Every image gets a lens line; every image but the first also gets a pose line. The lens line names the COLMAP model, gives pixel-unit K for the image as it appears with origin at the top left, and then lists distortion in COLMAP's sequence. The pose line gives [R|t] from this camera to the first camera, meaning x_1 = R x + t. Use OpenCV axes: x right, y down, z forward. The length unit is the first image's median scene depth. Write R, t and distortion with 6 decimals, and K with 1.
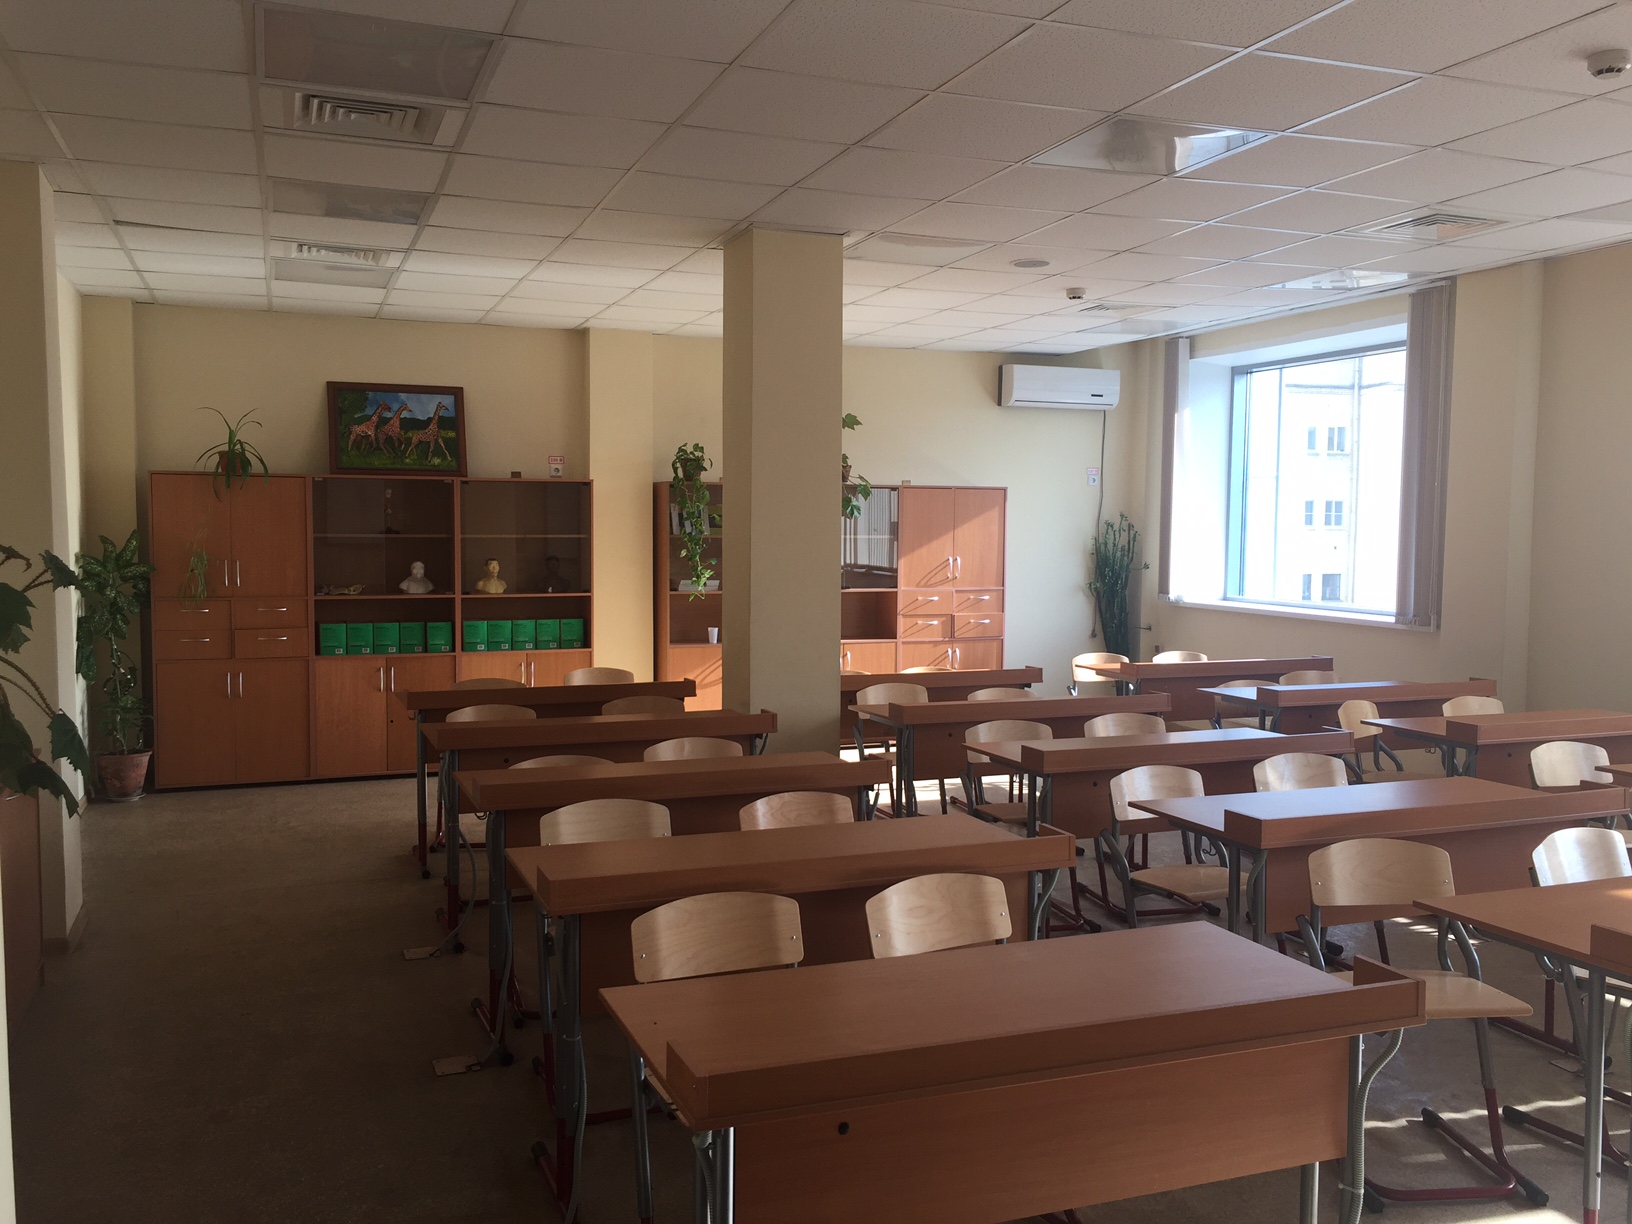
lens RADIAL K [[1407.1, 0, 818.2], [0, 1407.1, 610.8], [0, 0, 1]] dist [0.064916, 0.001009]
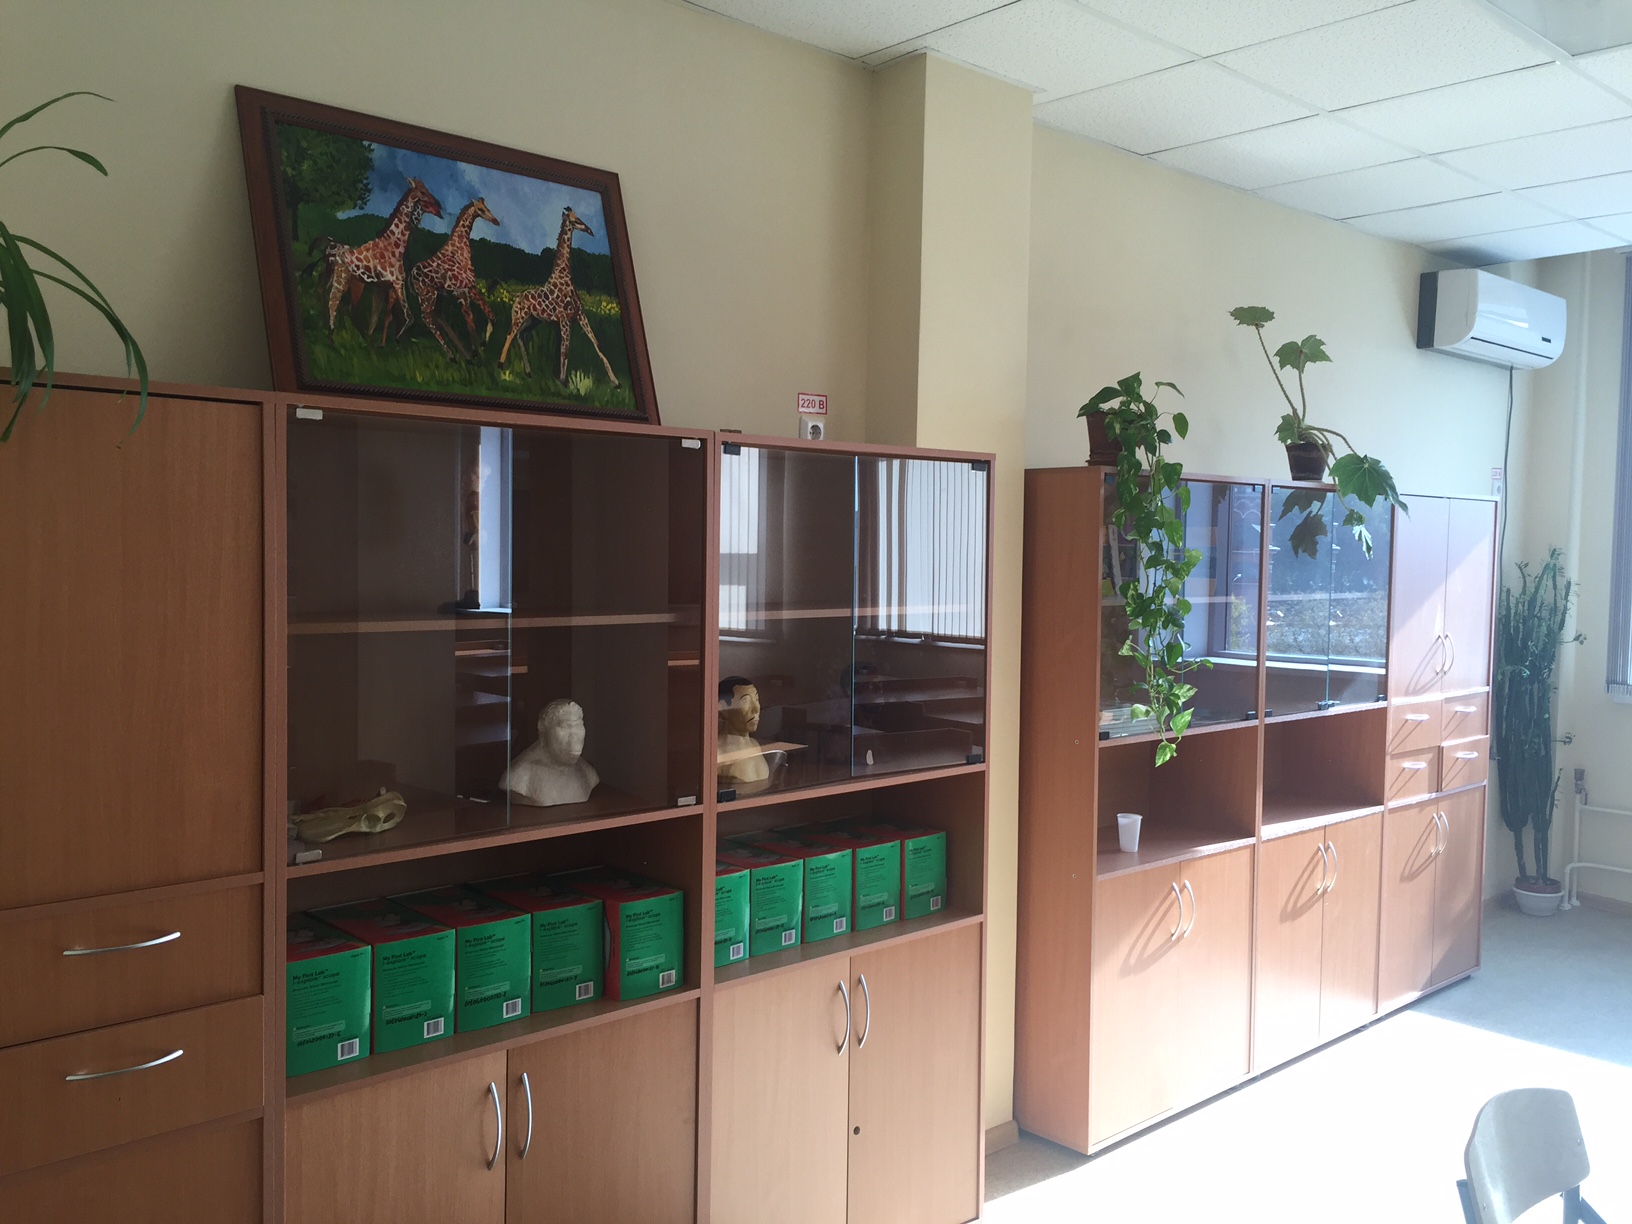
lens RADIAL K [[1407.1, 0, 812.2], [0, 1407.1, 614.7], [0, 0, 1]] dist [0.064916, 0.001009]
pose [[0.932214, -0.015499, 0.361577, -0.338452], [0.022969, 0.999602, -0.016372, -0.046653], [-0.361179, 0.023568, 0.932199, 0.682165]]
